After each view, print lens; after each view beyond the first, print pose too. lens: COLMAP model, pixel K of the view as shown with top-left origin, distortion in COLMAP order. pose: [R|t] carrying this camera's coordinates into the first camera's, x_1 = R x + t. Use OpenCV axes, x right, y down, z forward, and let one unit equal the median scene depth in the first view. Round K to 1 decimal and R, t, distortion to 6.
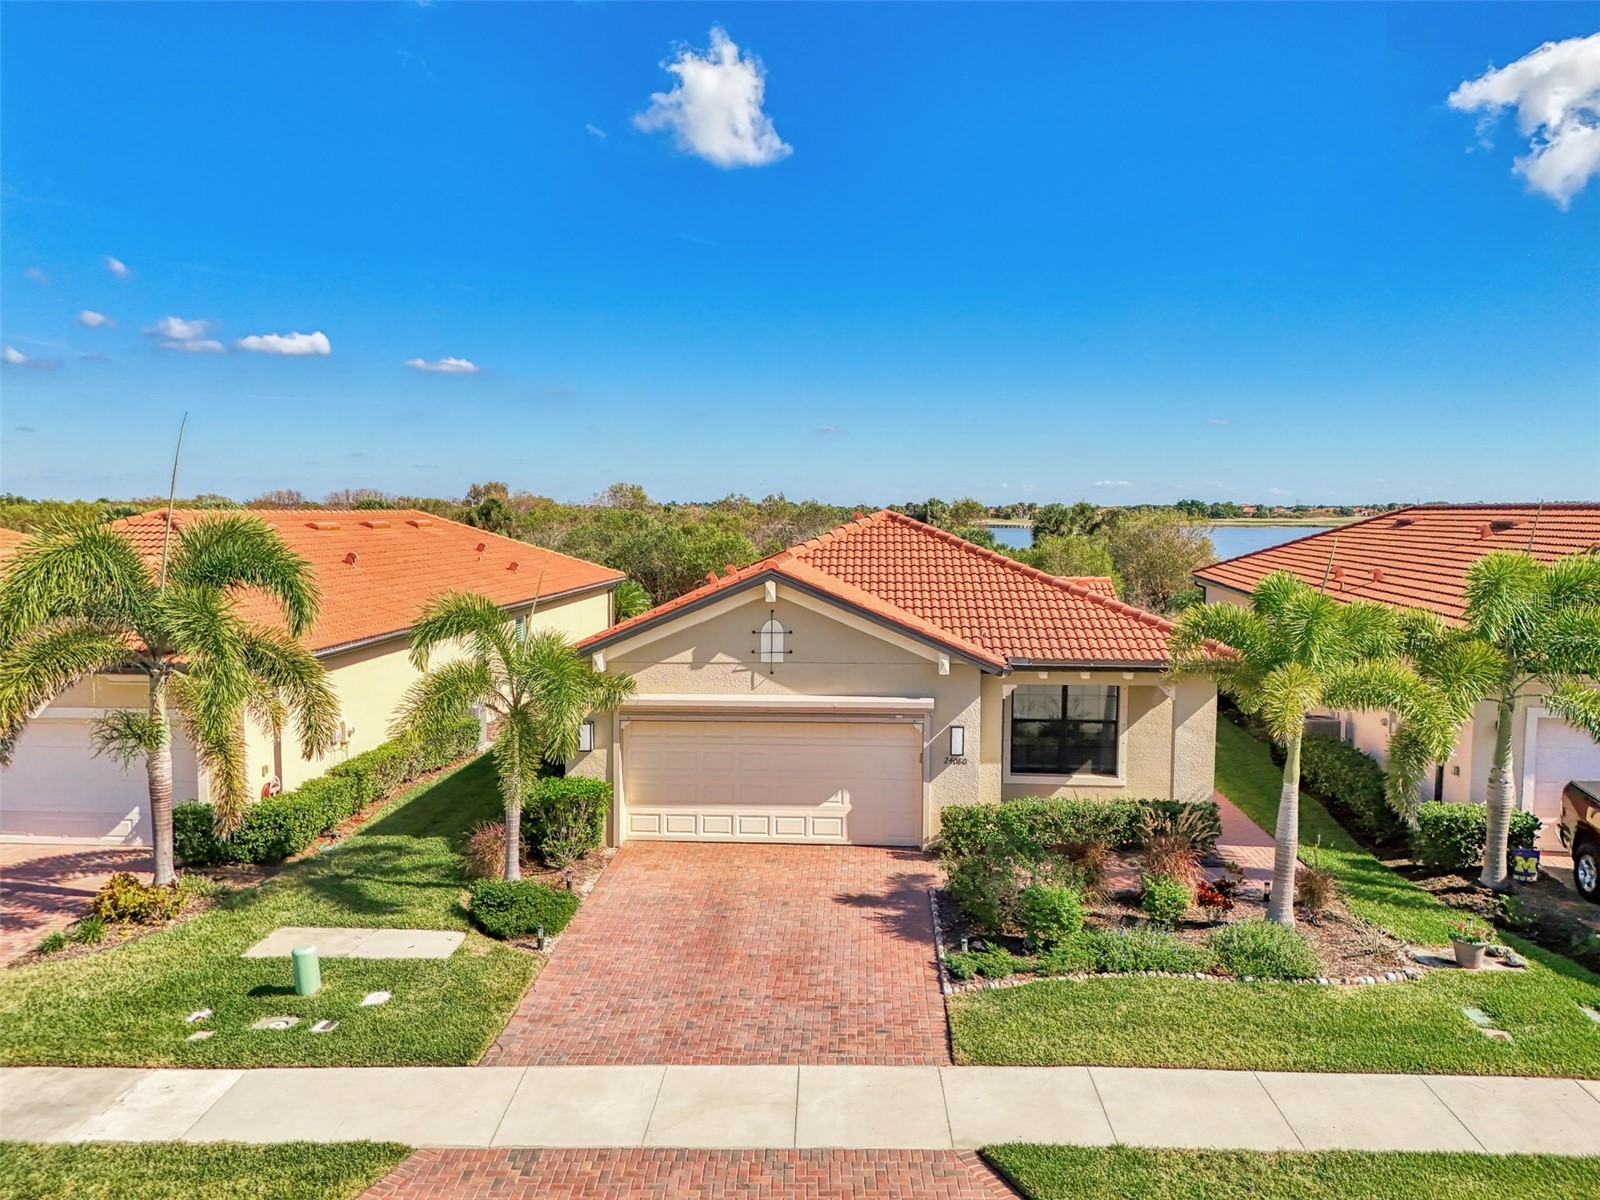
lens RADIAL K [[1099.7, 0, 828.4], [0, 1099.7, 602.8], [0, 0, 1]] dist [0.074223, -0.068100]
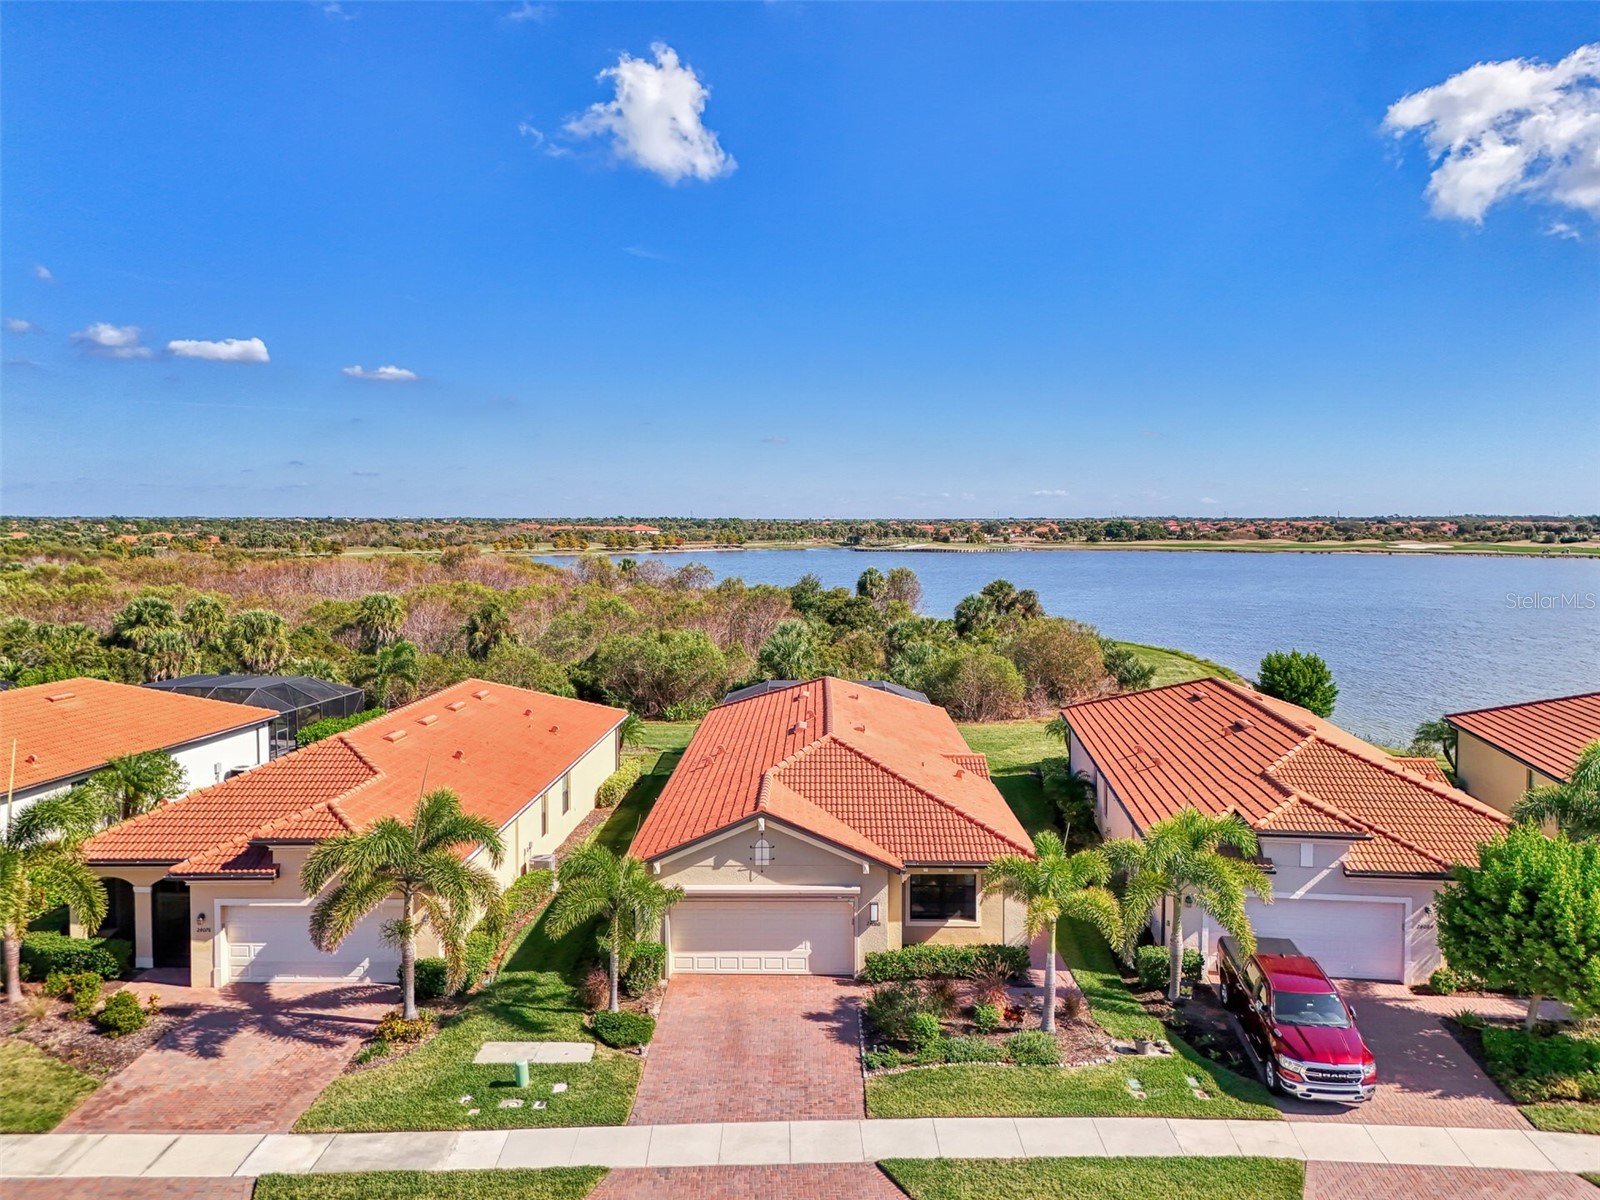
lens RADIAL K [[1103.6, 0, 820.0], [0, 1103.6, 598.5], [0, 0, 1]] dist [0.045771, -0.018667]
pose [[0.999049, -0.006503, 0.043117, -0.038813], [0.006740, 0.999963, -0.005341, -0.385171], [-0.043081, 0.005626, 0.999056, -0.757152]]
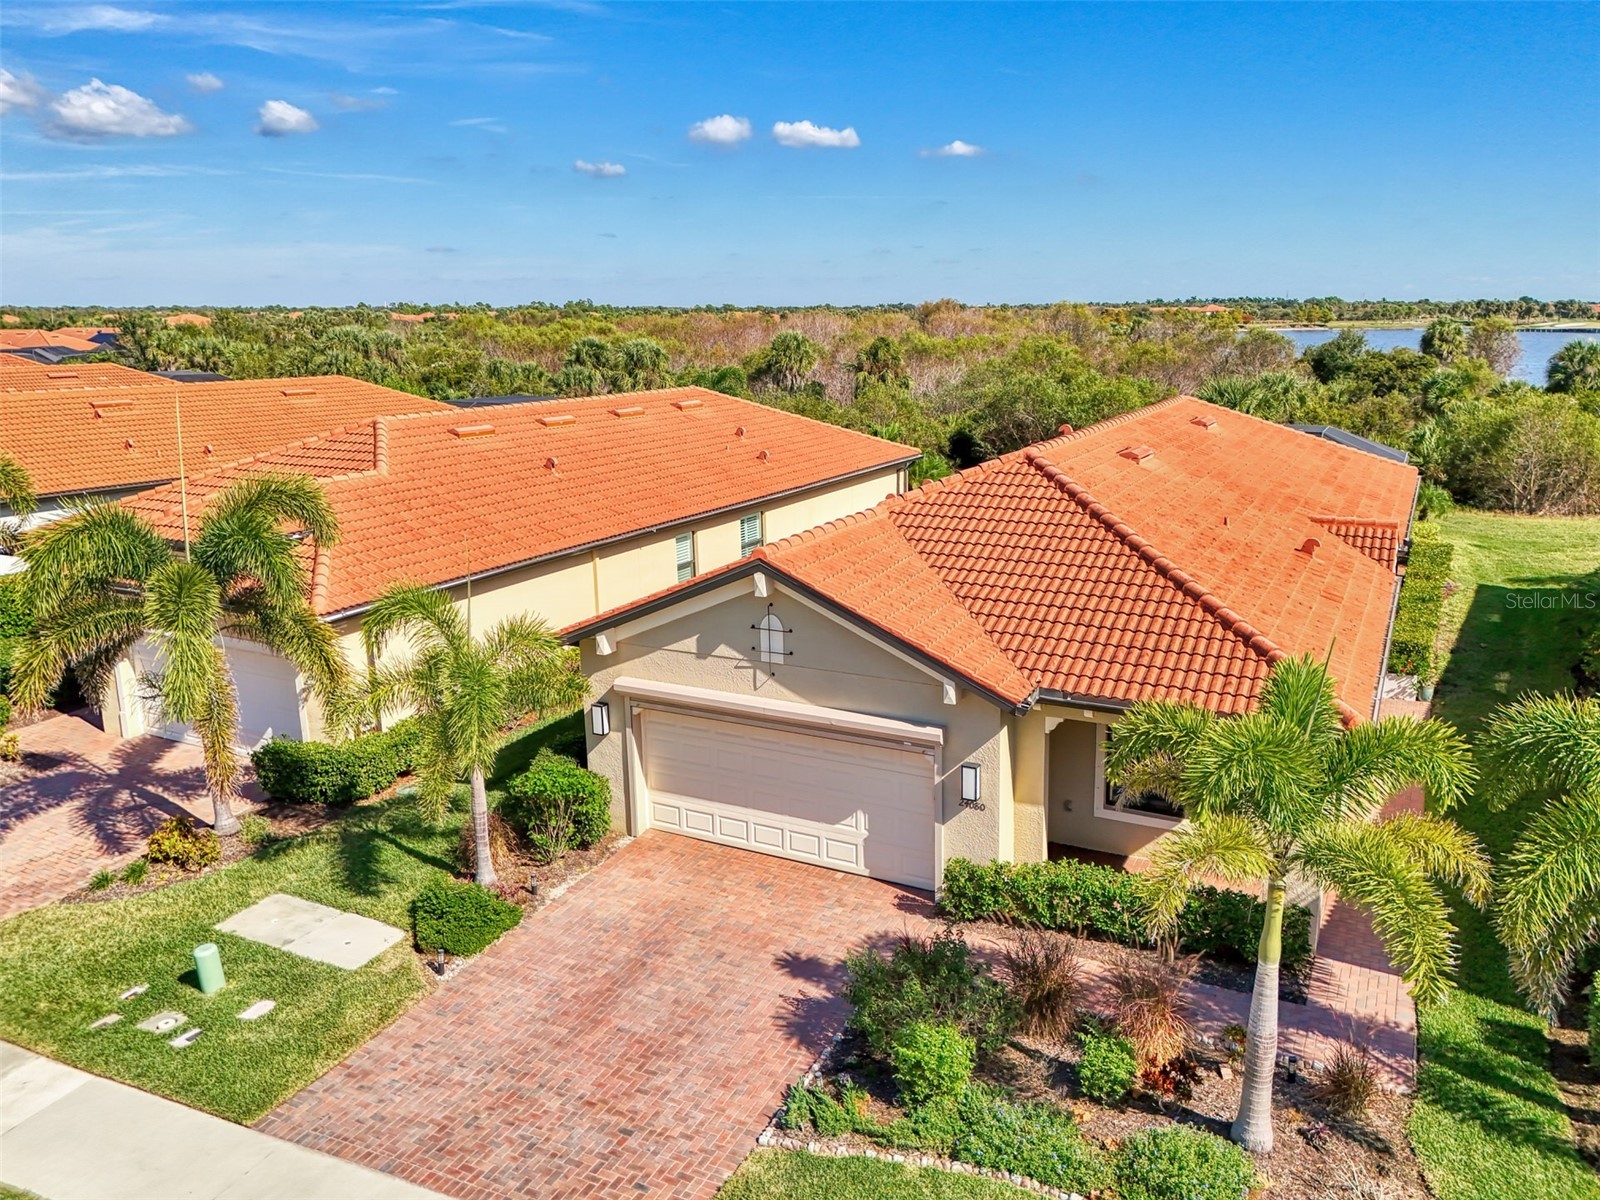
lens RADIAL K [[1153.0, 0, 900.0], [0, 1153.0, 596.1], [0, 0, 1]] dist [0.043845, -0.004836]
pose [[0.926610, 0.078352, -0.367771, 0.421186], [-0.016233, 0.985474, 0.169049, -0.173005], [0.375674, -0.150673, 0.914422, 0.257553]]
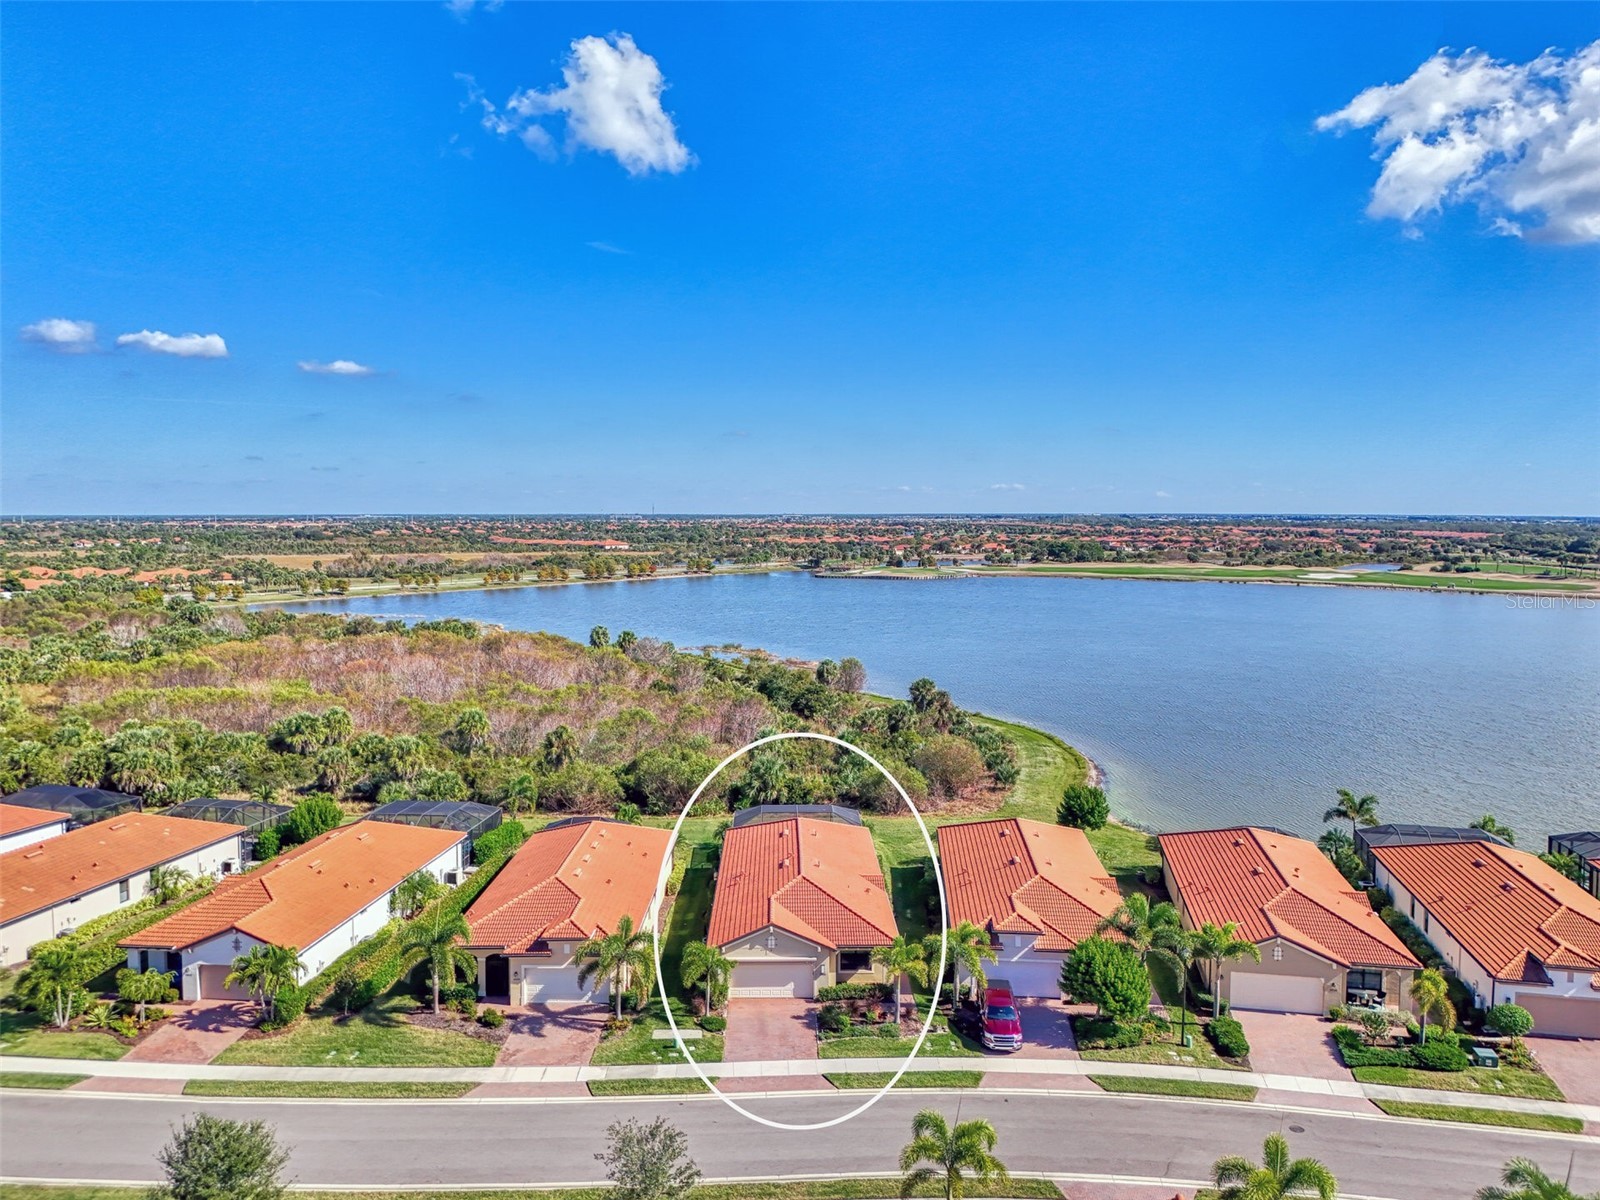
lens RADIAL K [[1110.4, 0, 800.0], [0, 1110.4, 600.0], [0, 0, 1]] dist [0.063166, -0.005072]
pose [[0.998095, -0.009557, 0.060951, -0.195436], [0.009049, 0.999922, 0.008611, -1.278879], [-0.061029, -0.008043, 0.998104, -3.033165]]
